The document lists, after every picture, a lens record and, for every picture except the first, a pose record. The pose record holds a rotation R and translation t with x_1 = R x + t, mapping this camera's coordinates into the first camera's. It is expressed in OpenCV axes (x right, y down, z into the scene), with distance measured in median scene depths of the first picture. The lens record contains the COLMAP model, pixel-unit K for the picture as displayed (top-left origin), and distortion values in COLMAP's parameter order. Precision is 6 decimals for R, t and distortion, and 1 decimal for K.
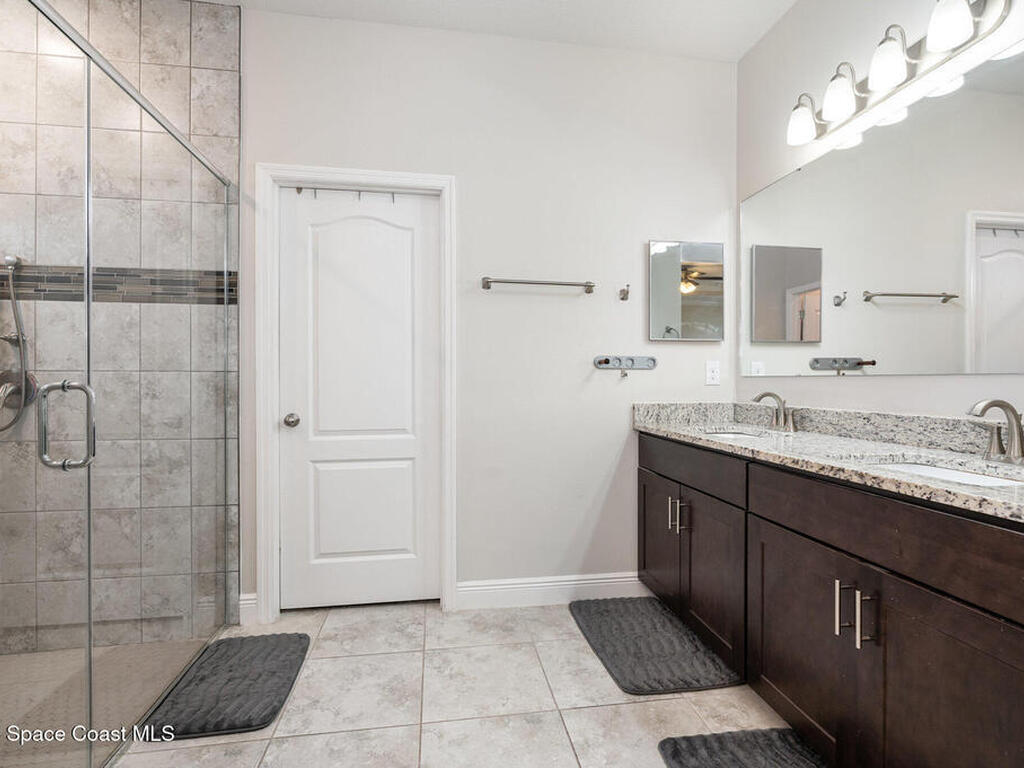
lens RADIAL K [[505.1, 0, 512.0], [0, 505.1, 384.0], [0, 0, 1]] dist [0.000318, -0.000099]
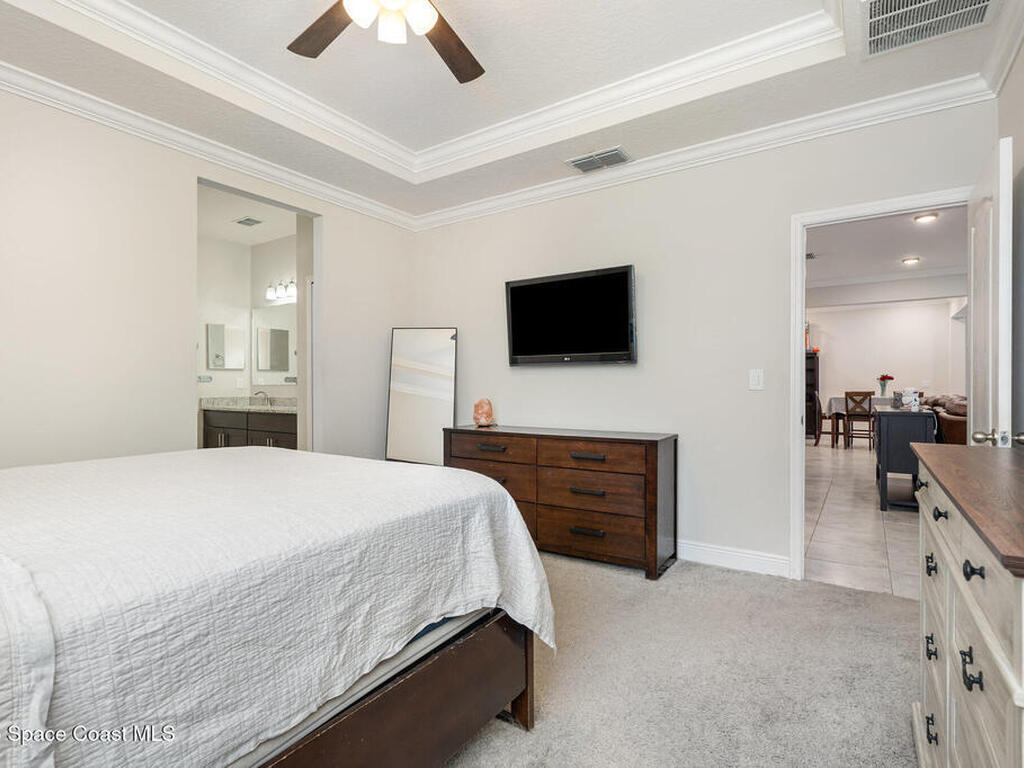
lens RADIAL K [[520.5, 0, 526.0], [0, 520.5, 383.8], [0, 0, 1]] dist [-0.001593, -0.000097]
pose [[0.669117, 0.000171, 0.743157, -0.494536], [0.007317, 0.999950, -0.006819, 0.005052], [-0.743121, 0.010000, 0.669083, -1.568913]]
